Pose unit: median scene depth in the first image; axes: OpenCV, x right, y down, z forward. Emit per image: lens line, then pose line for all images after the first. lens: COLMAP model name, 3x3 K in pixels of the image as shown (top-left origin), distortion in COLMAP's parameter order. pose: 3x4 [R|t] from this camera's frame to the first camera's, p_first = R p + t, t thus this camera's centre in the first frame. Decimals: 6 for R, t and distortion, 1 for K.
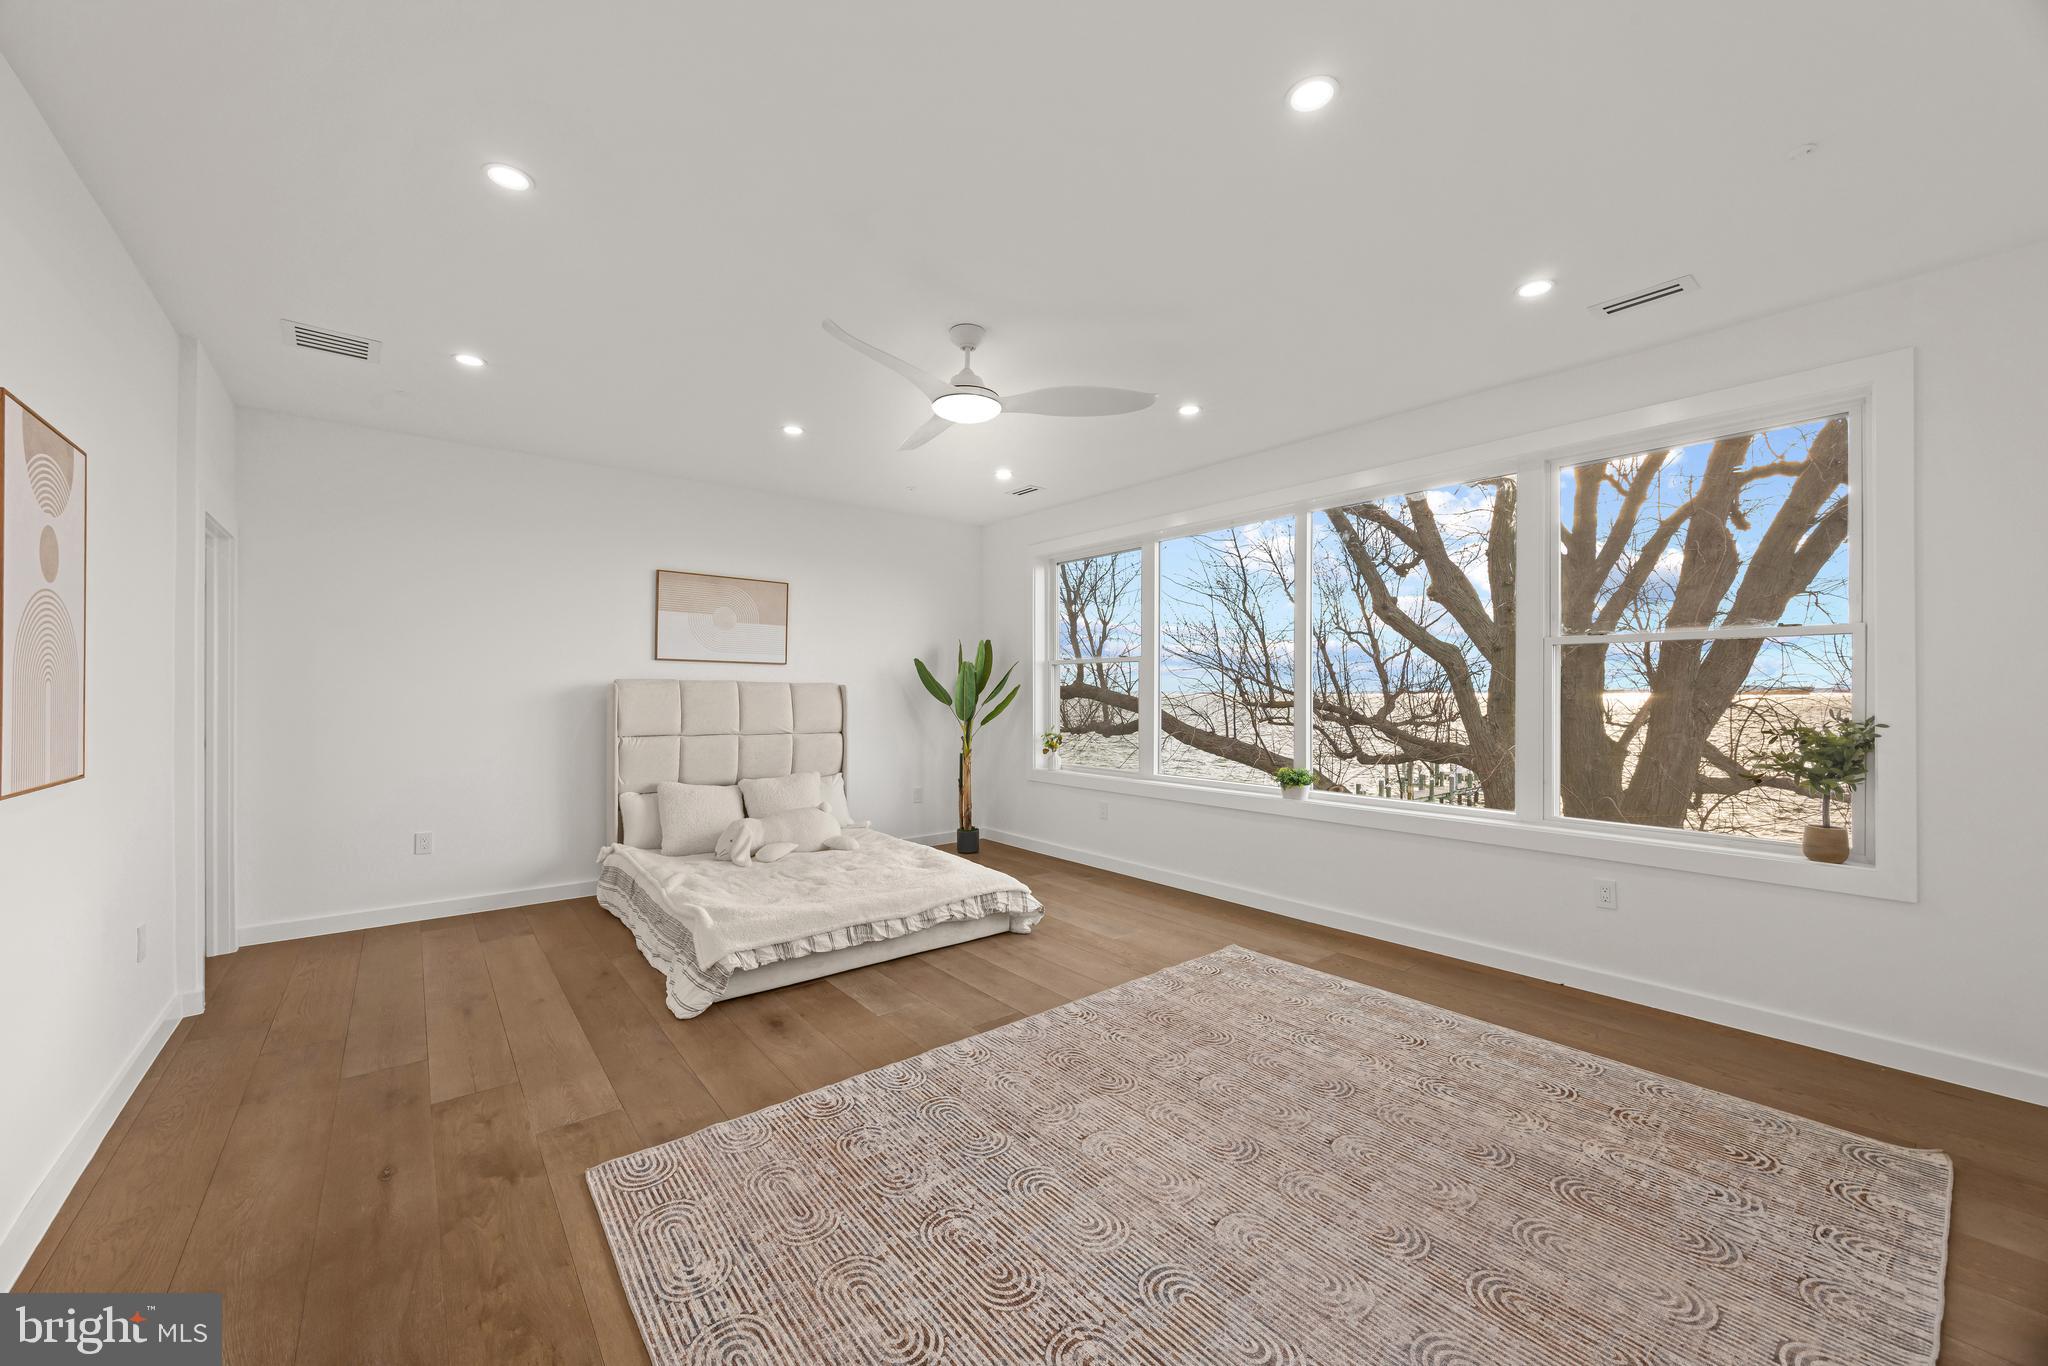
lens RADIAL K [[788.1, 0, 1036.2], [0, 788.1, 686.8], [0, 0, 1]] dist [-0.001208, -0.000027]
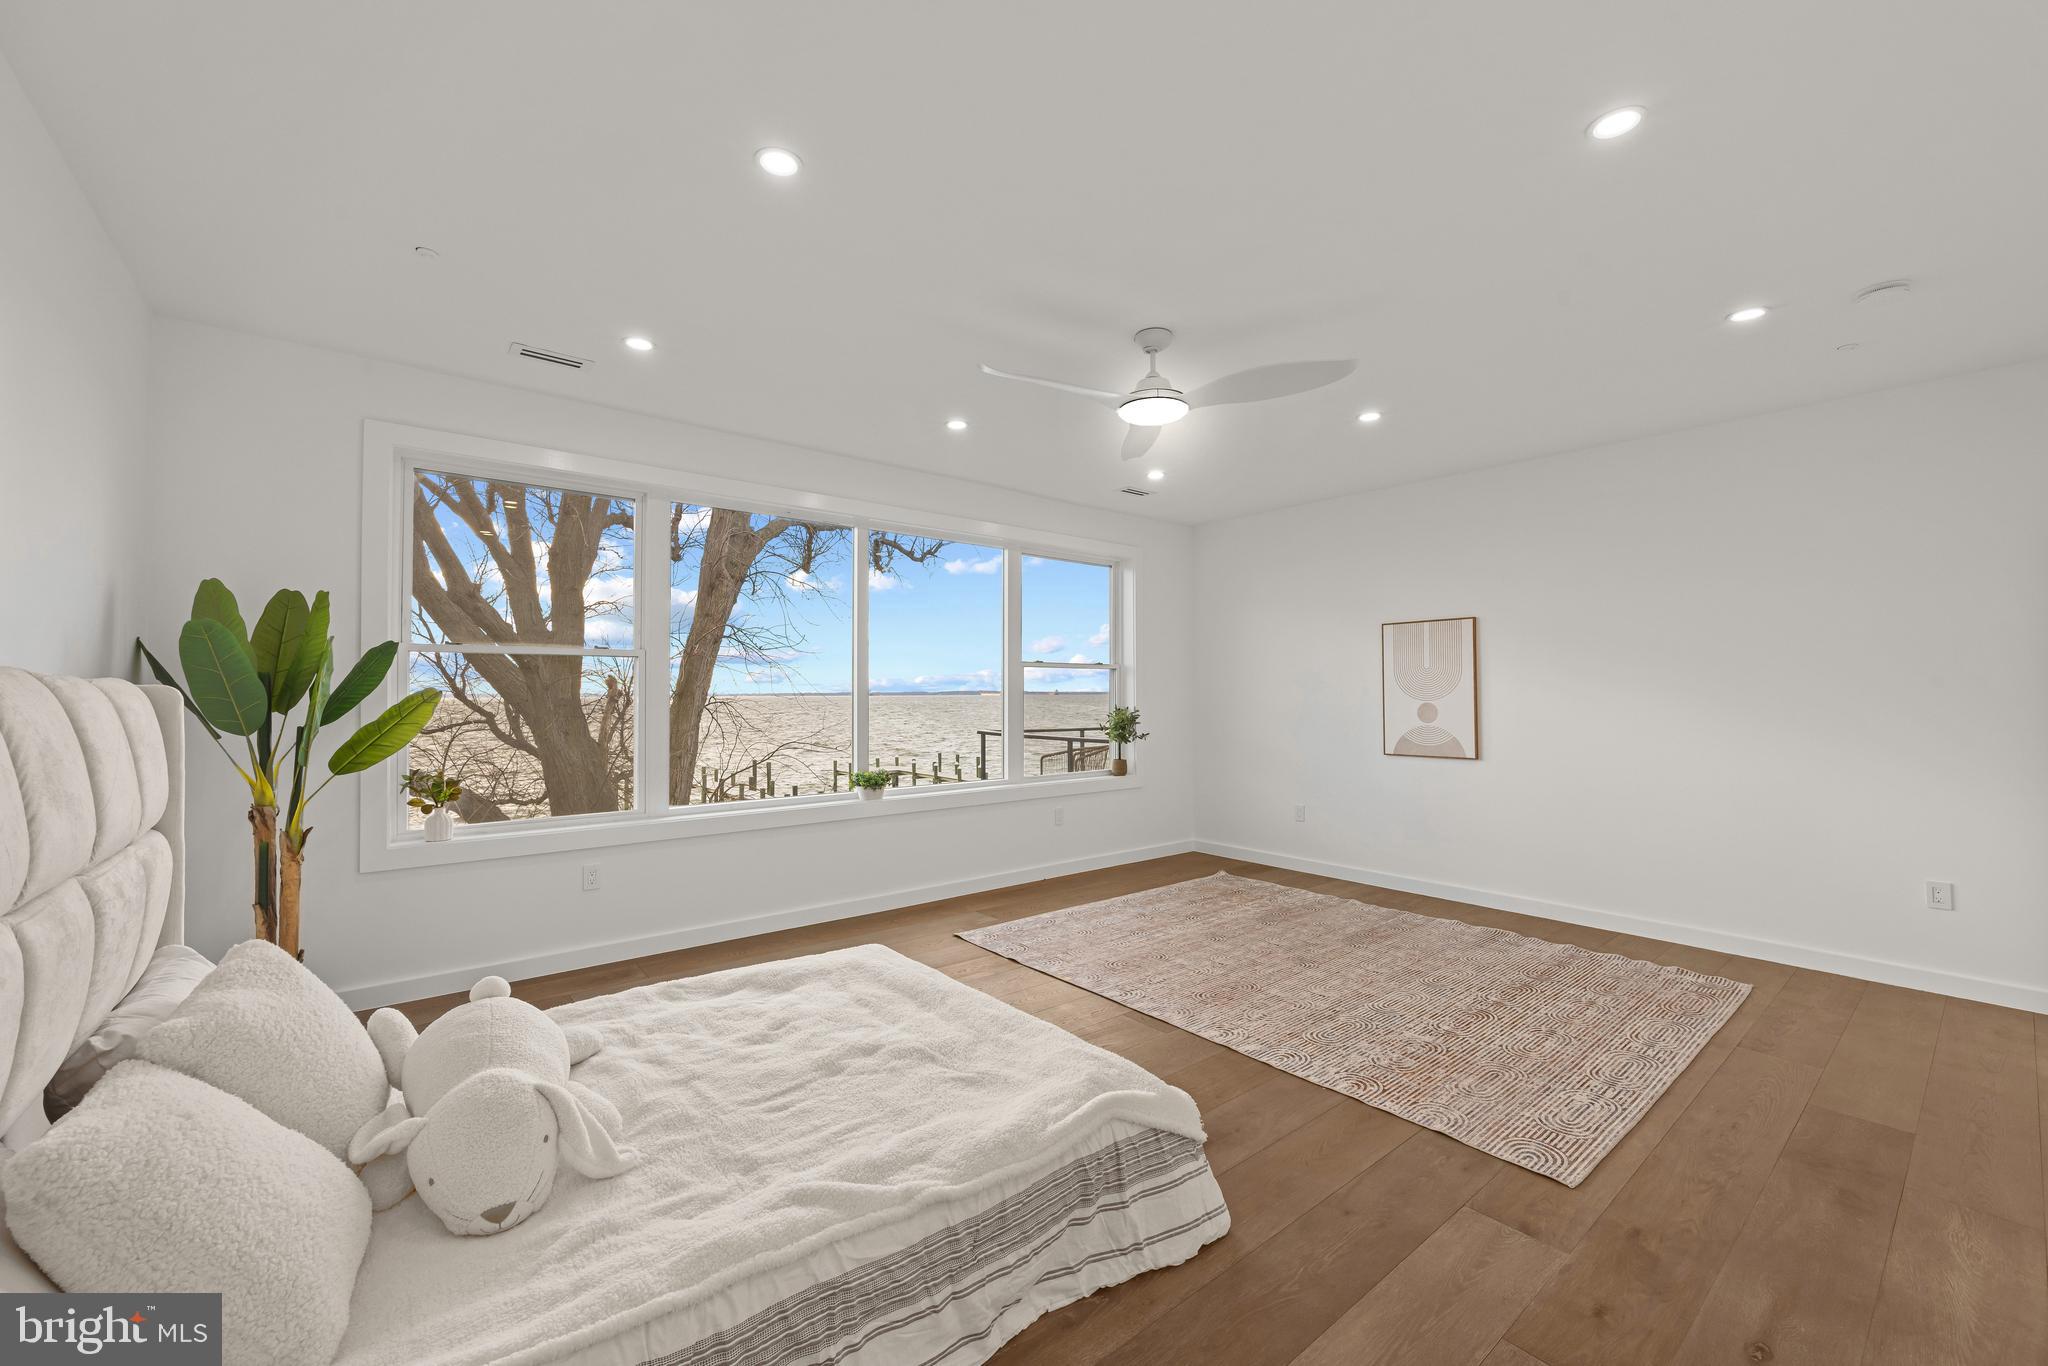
lens RADIAL K [[788.1, 0, 1034.0], [0, 788.1, 689.0], [0, 0, 1]] dist [-0.001208, -0.000027]
pose [[0.000812, 0.008937, 0.999960, -1.216636], [-0.001646, 0.999959, -0.008935, 0.002497], [-0.999998, -0.001639, 0.000826, 1.304176]]
